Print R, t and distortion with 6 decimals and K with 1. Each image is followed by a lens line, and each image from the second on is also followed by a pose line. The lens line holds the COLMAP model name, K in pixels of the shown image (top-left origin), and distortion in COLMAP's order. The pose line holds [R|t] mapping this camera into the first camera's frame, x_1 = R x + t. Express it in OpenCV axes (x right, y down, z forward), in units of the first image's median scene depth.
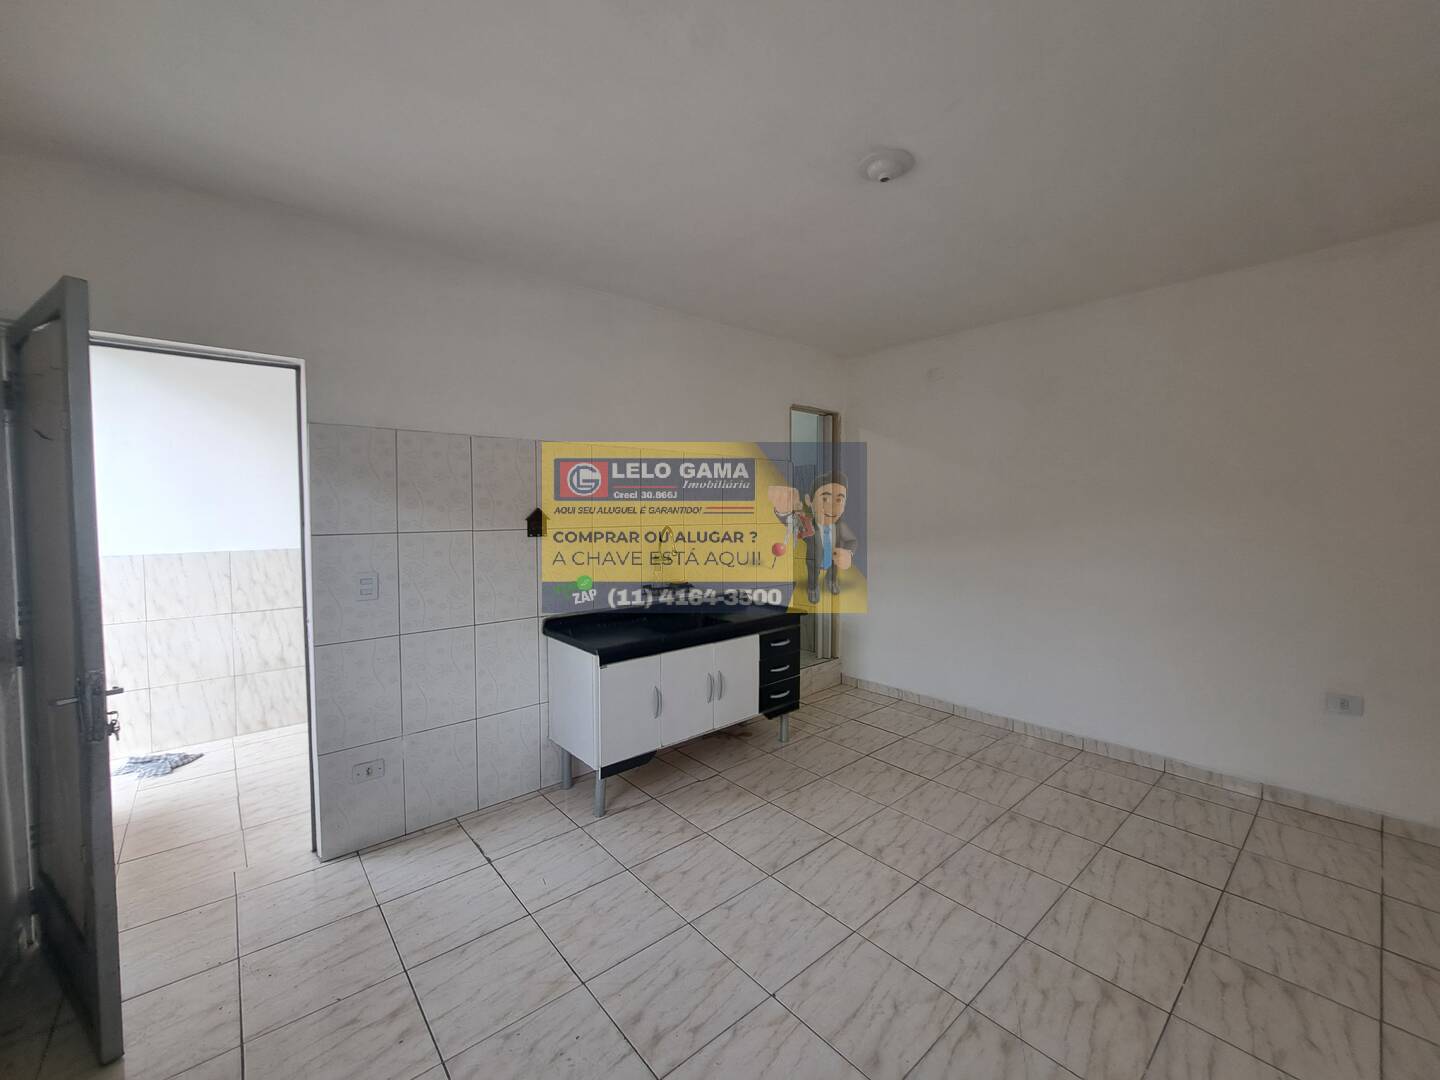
lens RADIAL K [[575.0, 0, 741.4], [0, 575.0, 530.3], [0, 0, 1]] dist [-0.016445, -0.001185]
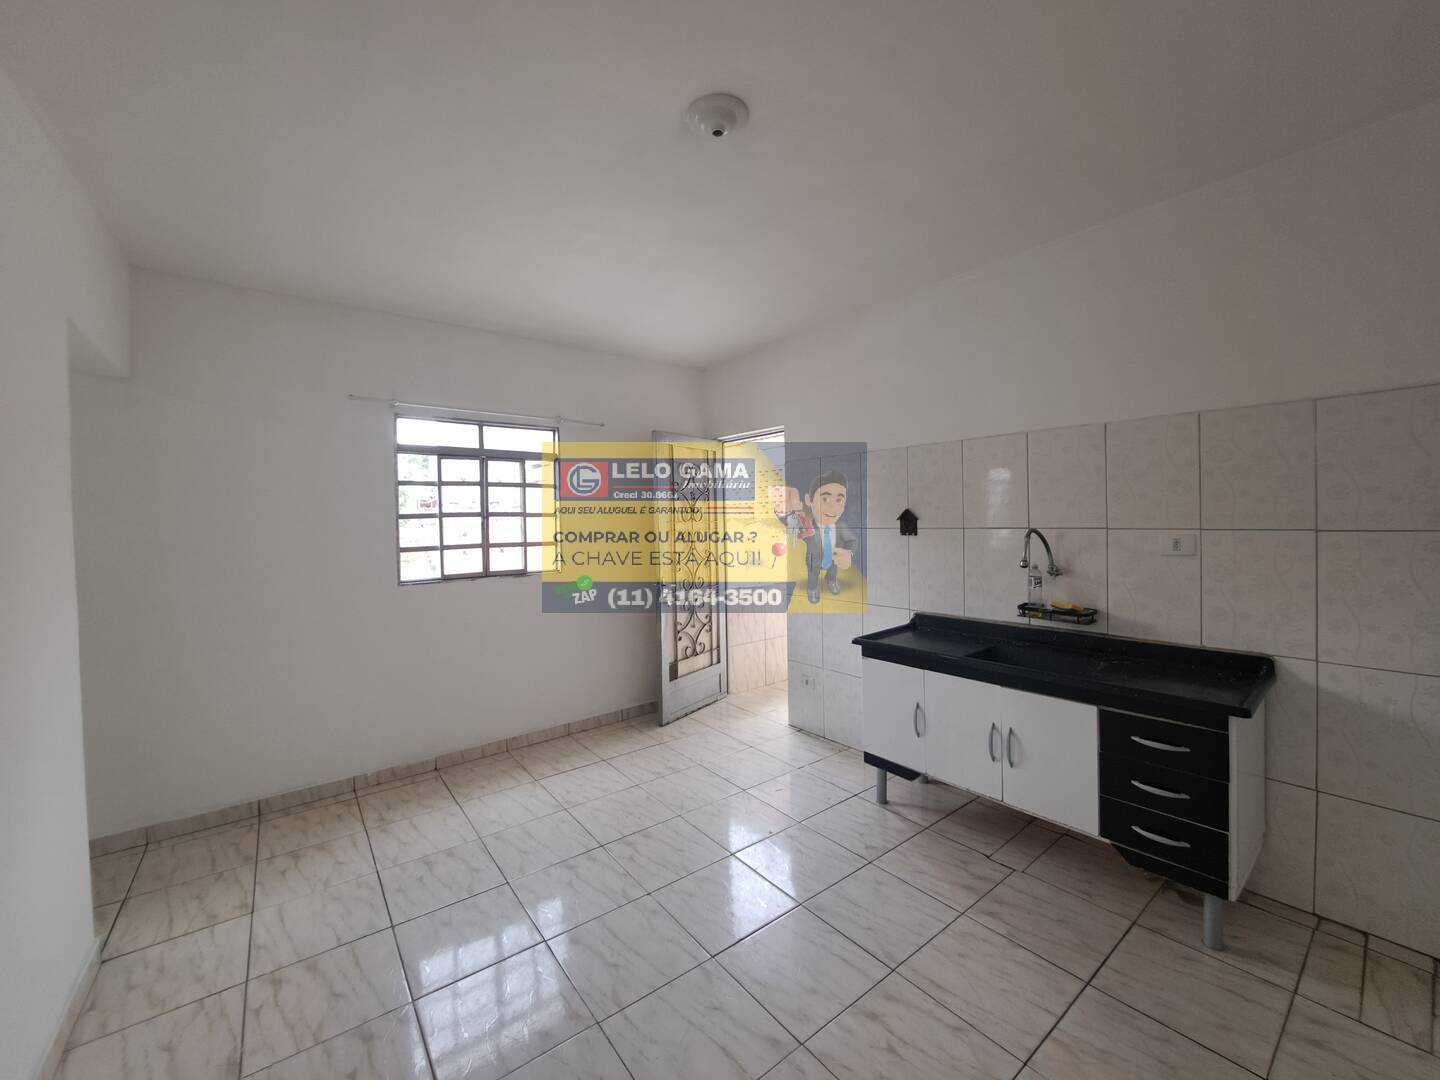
lens RADIAL K [[575.0, 0, 709.1], [0, 575.0, 531.5], [0, 0, 1]] dist [-0.016445, -0.001185]
pose [[-0.074759, 0.026322, -0.996854, 0.791070], [-0.028152, 0.999197, 0.028496, -0.016978], [0.996804, 0.030194, -0.073958, 0.737737]]
